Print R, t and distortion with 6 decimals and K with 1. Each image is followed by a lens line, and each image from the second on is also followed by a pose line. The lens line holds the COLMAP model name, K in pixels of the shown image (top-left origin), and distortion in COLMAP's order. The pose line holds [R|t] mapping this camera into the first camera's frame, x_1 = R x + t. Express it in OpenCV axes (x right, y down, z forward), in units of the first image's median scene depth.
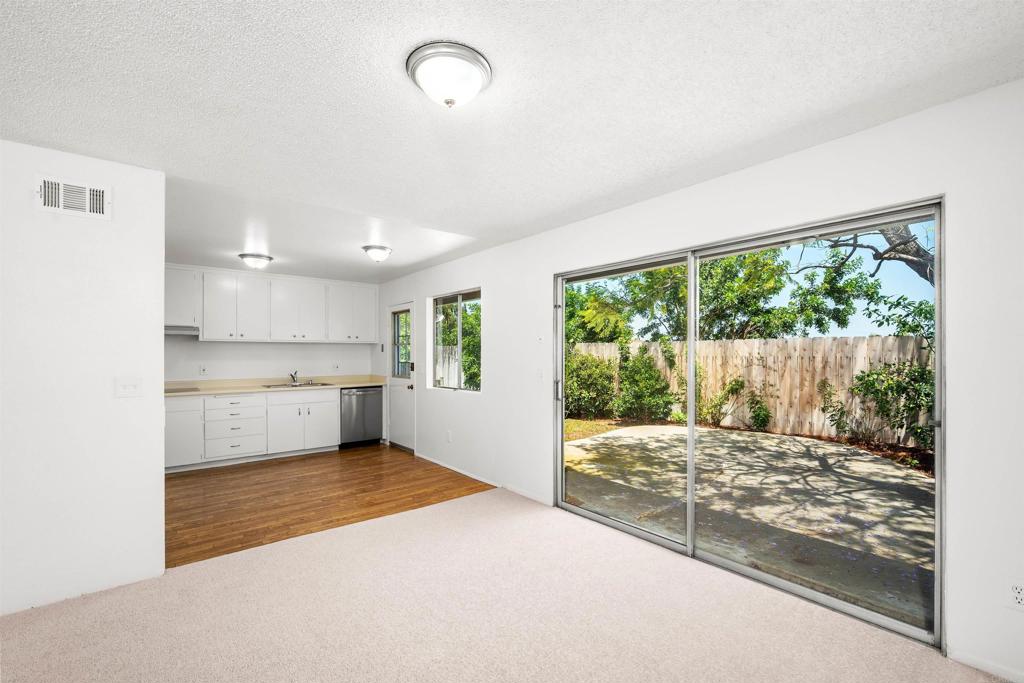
lens RADIAL K [[439.4, 0, 510.4], [0, 439.4, 354.0], [0, 0, 1]] dist [0.000148, 0.002262]
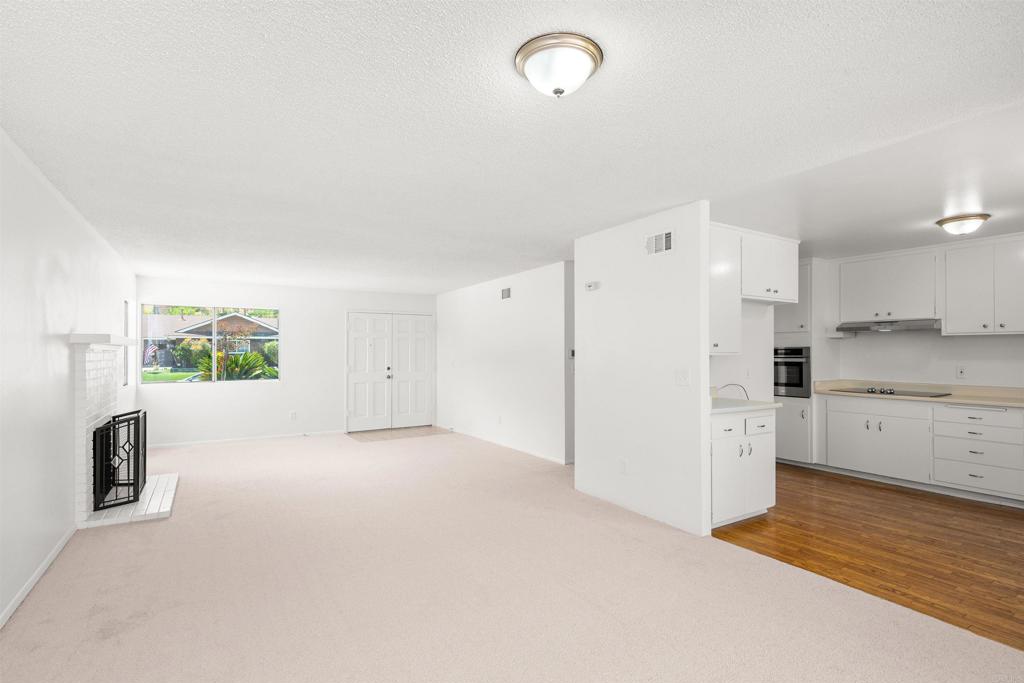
lens RADIAL K [[502.0, 0, 512.3], [0, 502.0, 348.7], [0, 0, 1]] dist [0.001384, -0.001102]
pose [[-0.139488, -0.001358, -0.990223, 0.255296], [-0.001059, 0.999999, -0.001222, -0.002266], [0.990223, 0.000878, -0.139489, 0.273856]]
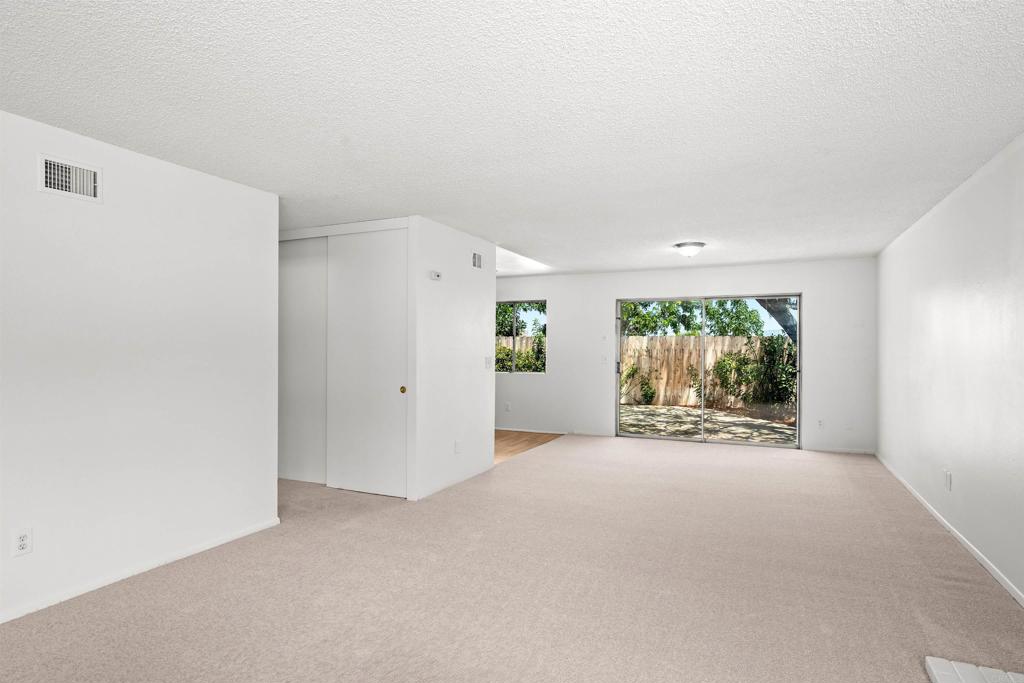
lens RADIAL K [[553.1, 0, 514.4], [0, 553.1, 344.1], [0, 0, 1]] dist [0.007411, -0.002304]
pose [[0.898125, 0.007743, 0.439672, -0.691019], [-0.004804, 0.999958, -0.007798, 0.005393], [-0.439714, 0.004891, 0.898125, -0.432724]]
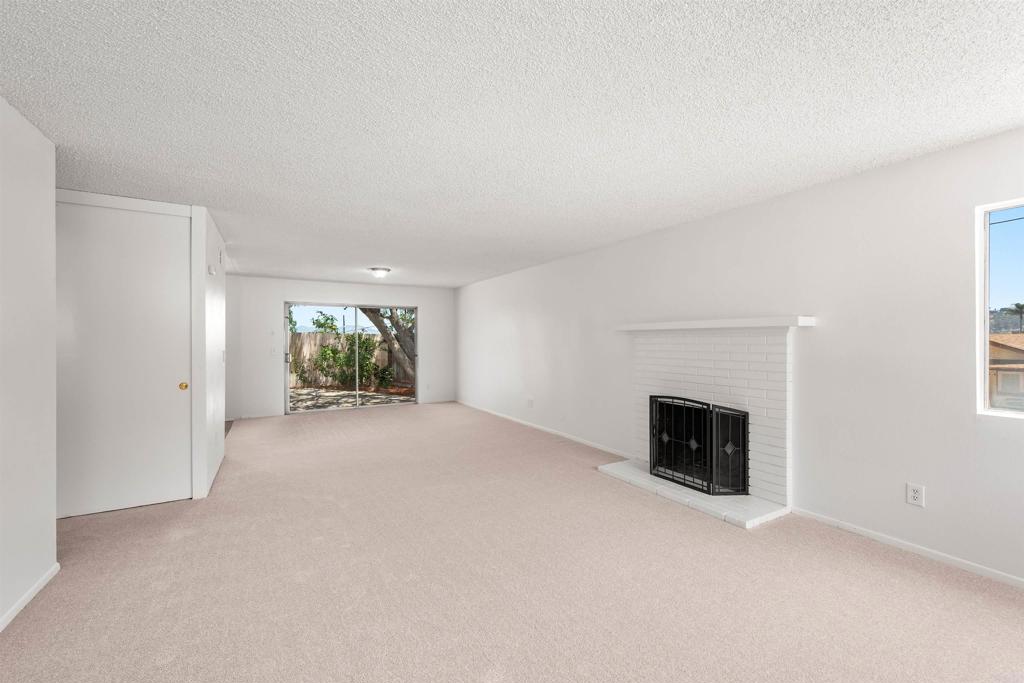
lens RADIAL K [[409.6, 0, 517.7], [0, 409.6, 338.8], [0, 0, 1]] dist [0.004009, -0.000118]
pose [[0.147914, 0.007521, 0.988972, -0.945918], [0.004617, 0.999955, -0.008295, 0.007357], [-0.988989, 0.005793, 0.147873, -0.207285]]
